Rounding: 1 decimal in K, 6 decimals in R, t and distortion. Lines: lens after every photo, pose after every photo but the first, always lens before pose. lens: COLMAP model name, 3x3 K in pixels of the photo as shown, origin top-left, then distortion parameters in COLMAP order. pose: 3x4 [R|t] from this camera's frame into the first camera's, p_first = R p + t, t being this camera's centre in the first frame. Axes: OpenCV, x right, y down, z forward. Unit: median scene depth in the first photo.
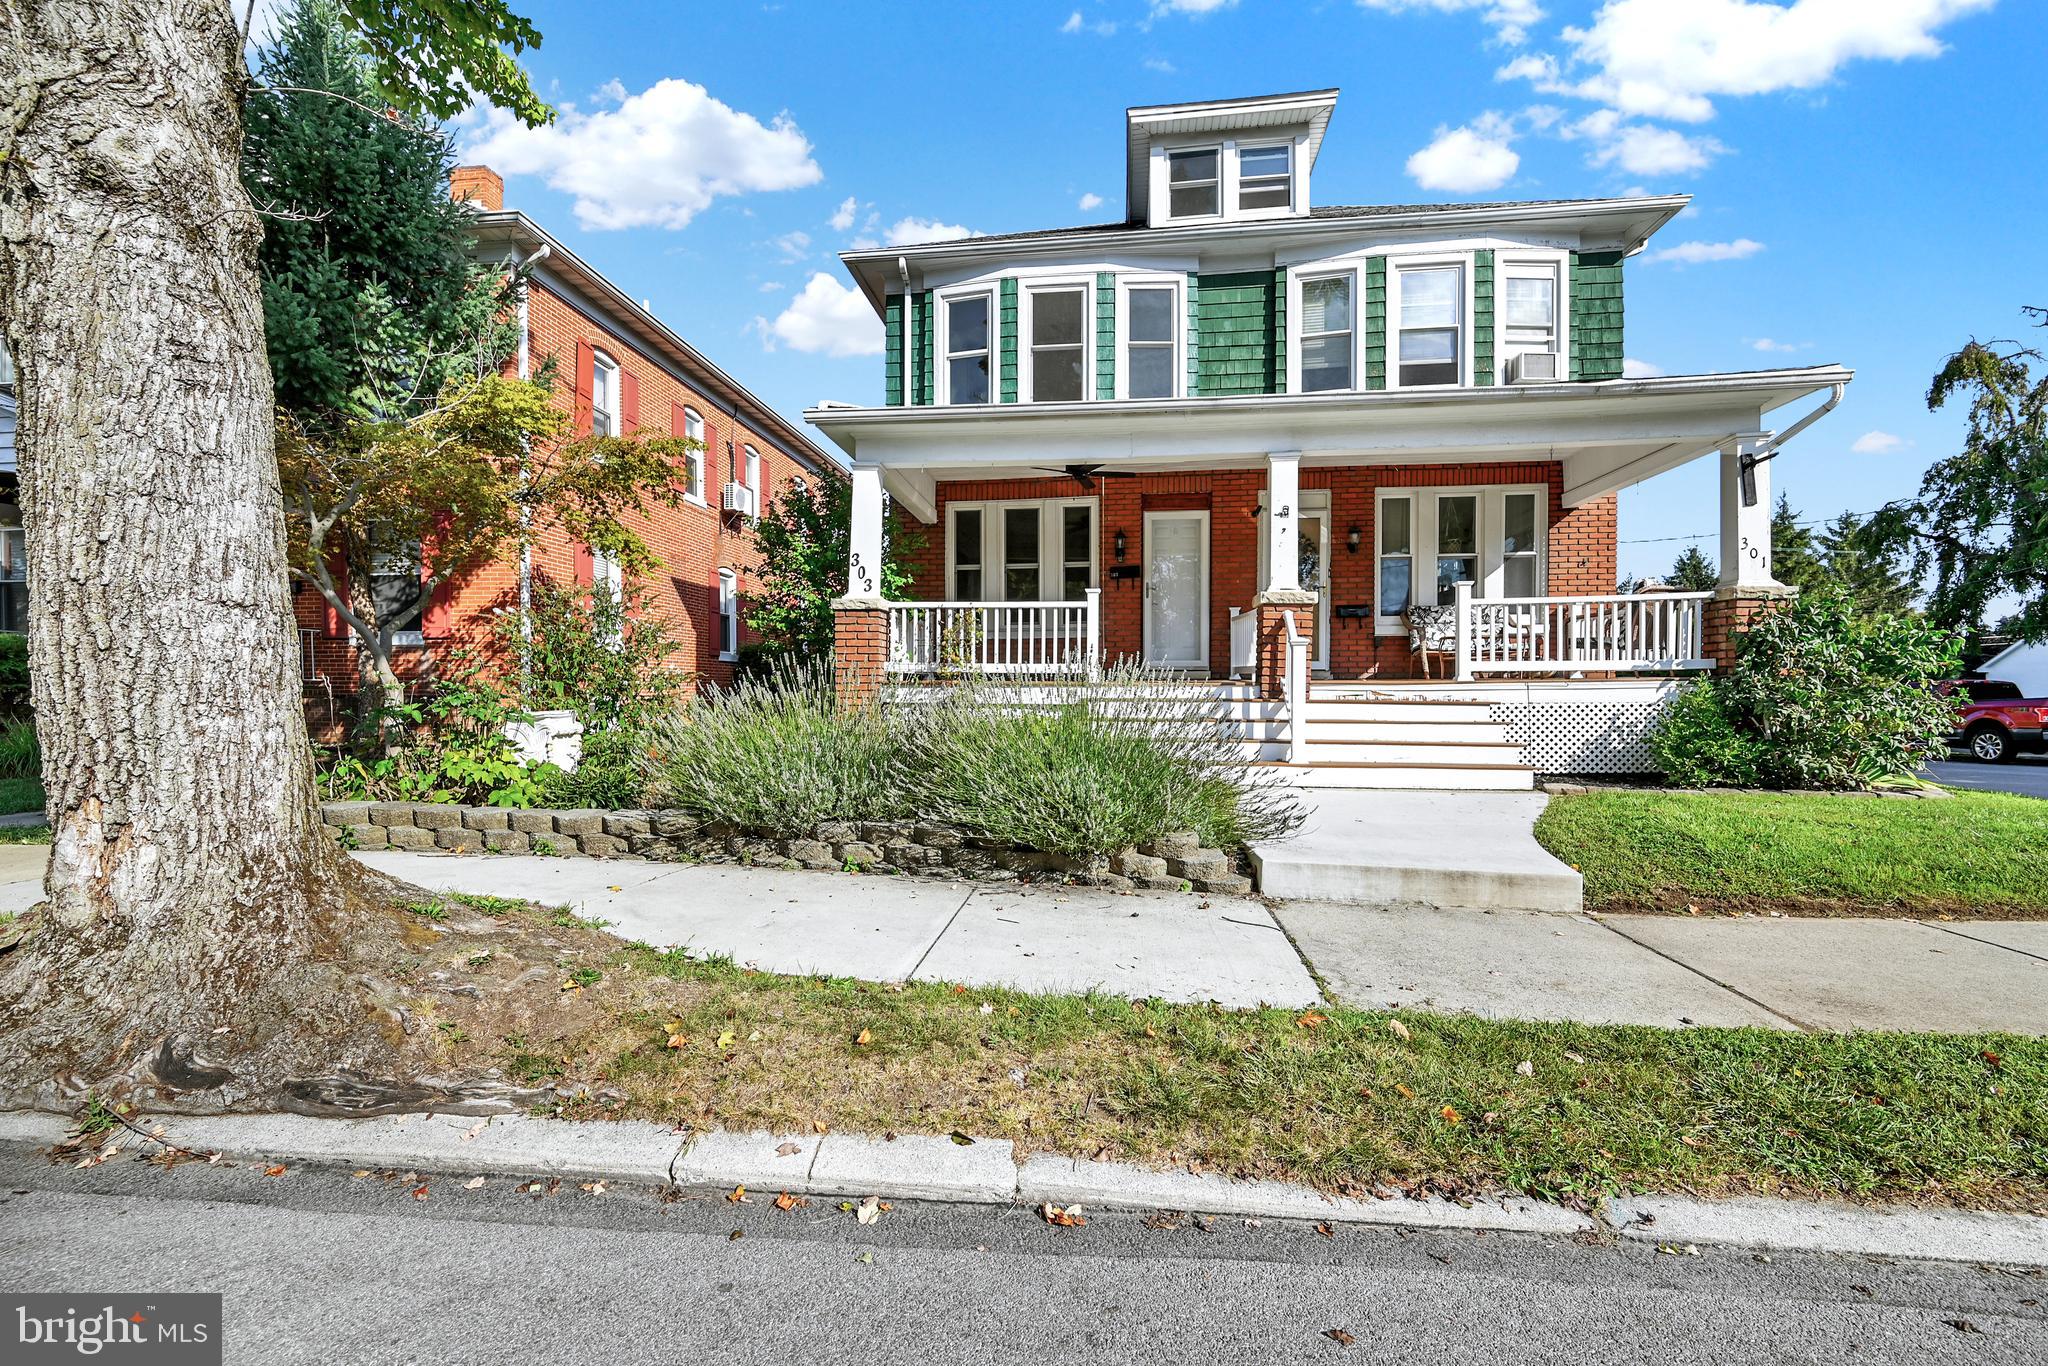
lens RADIAL K [[826.5, 0, 1029.9], [0, 826.5, 718.5], [0, 0, 1]] dist [-0.000241, 0.000373]
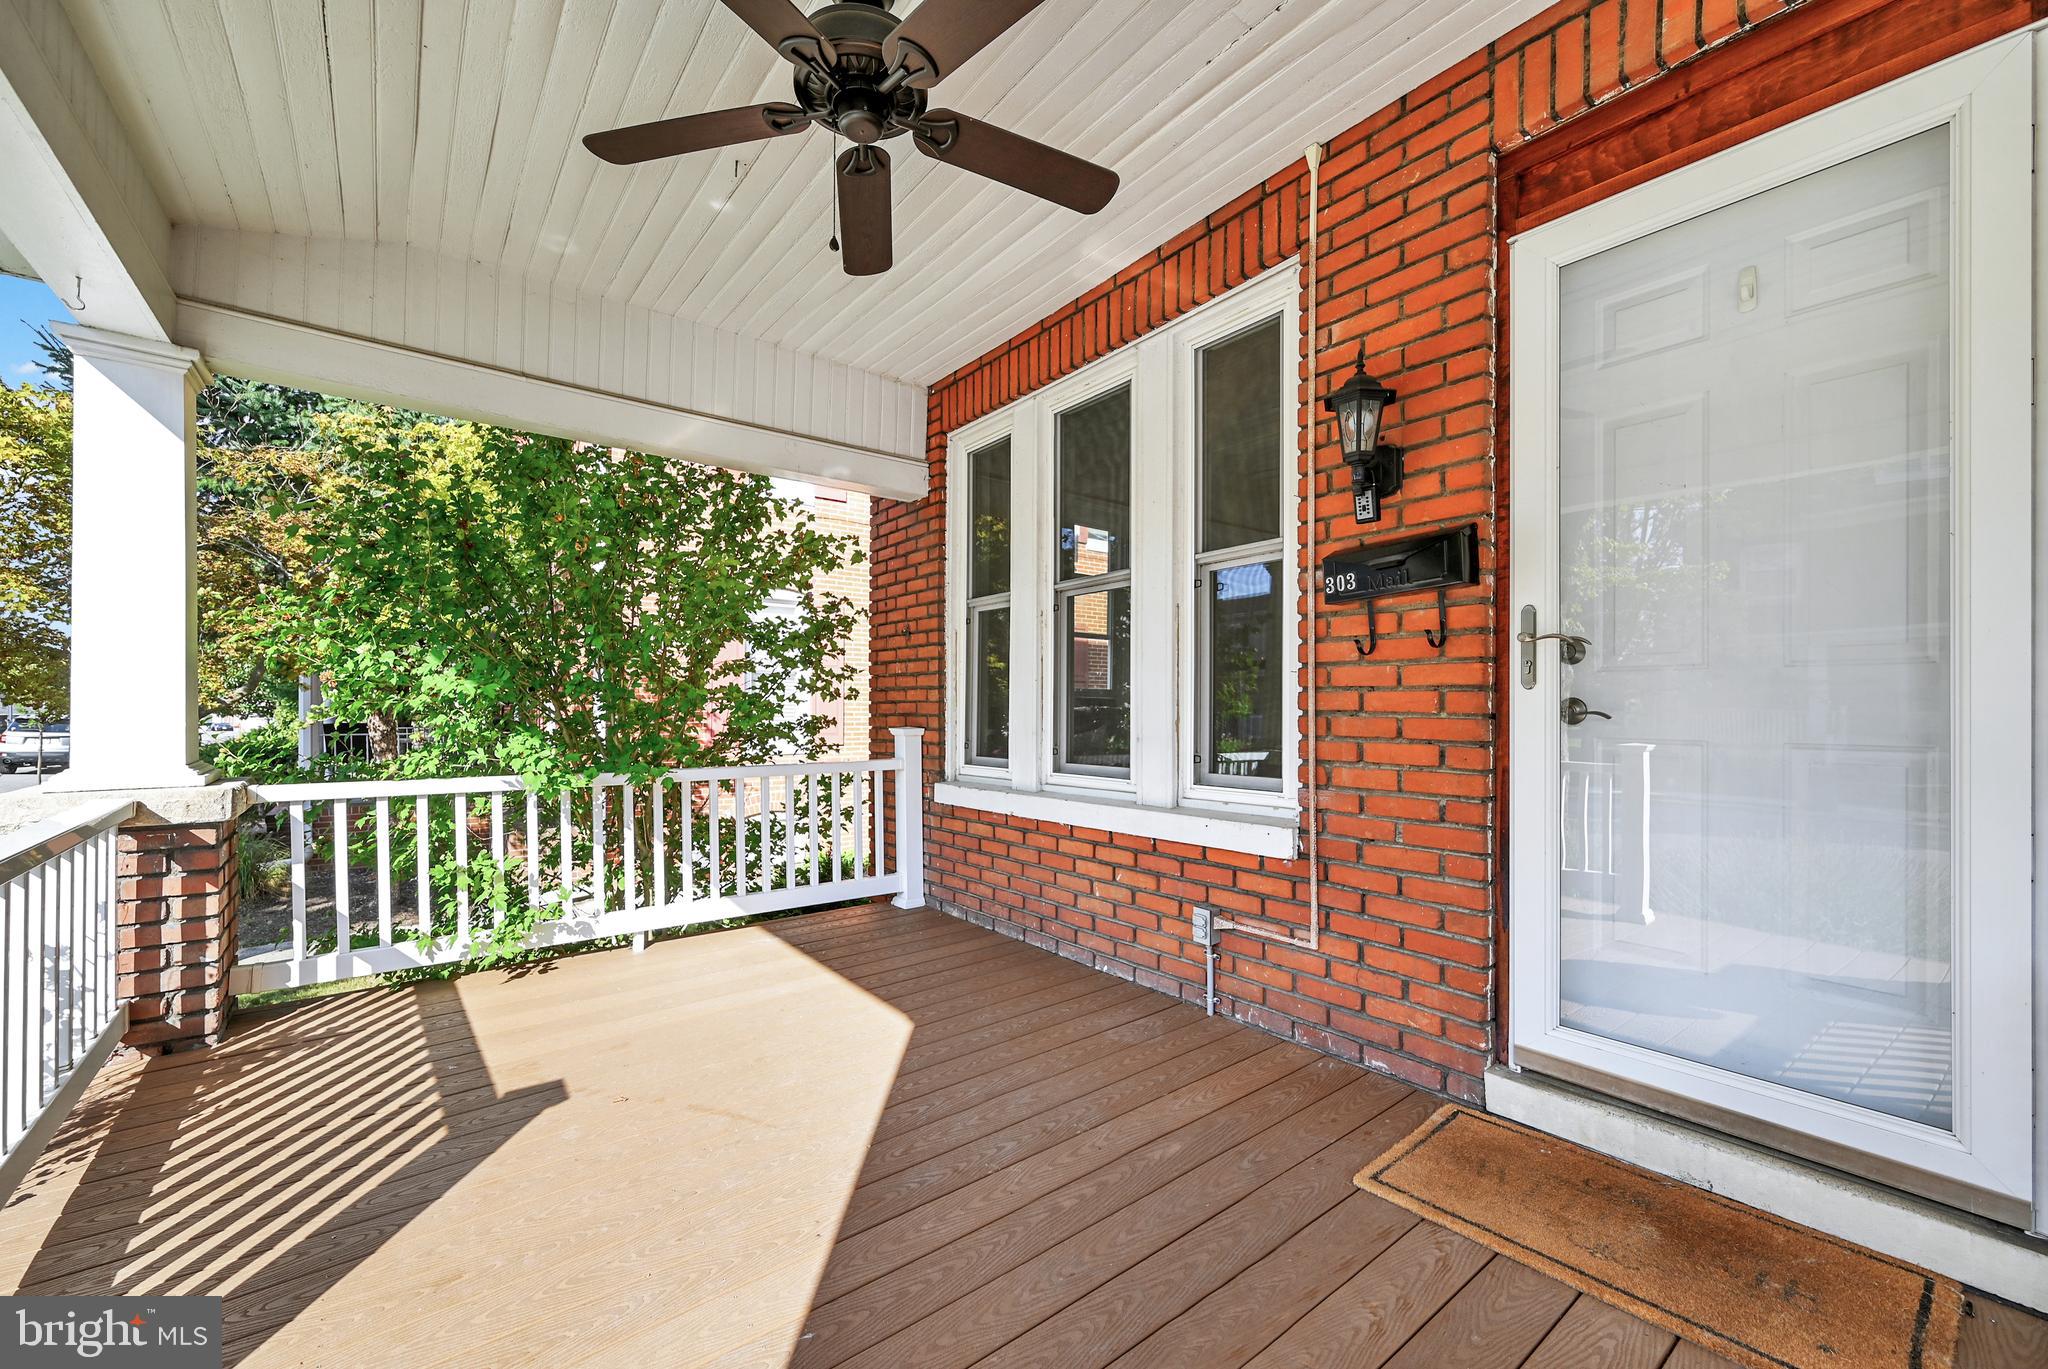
lens RADIAL K [[818.9, 0, 1018.5], [0, 818.9, 702.6], [0, 0, 1]] dist [0.000408, -0.000339]
pose [[0.700380, -0.003076, -0.713764, 0.201823], [-0.015228, 0.999699, -0.019250, -0.142558], [0.713608, 0.024352, 0.700122, 0.820496]]
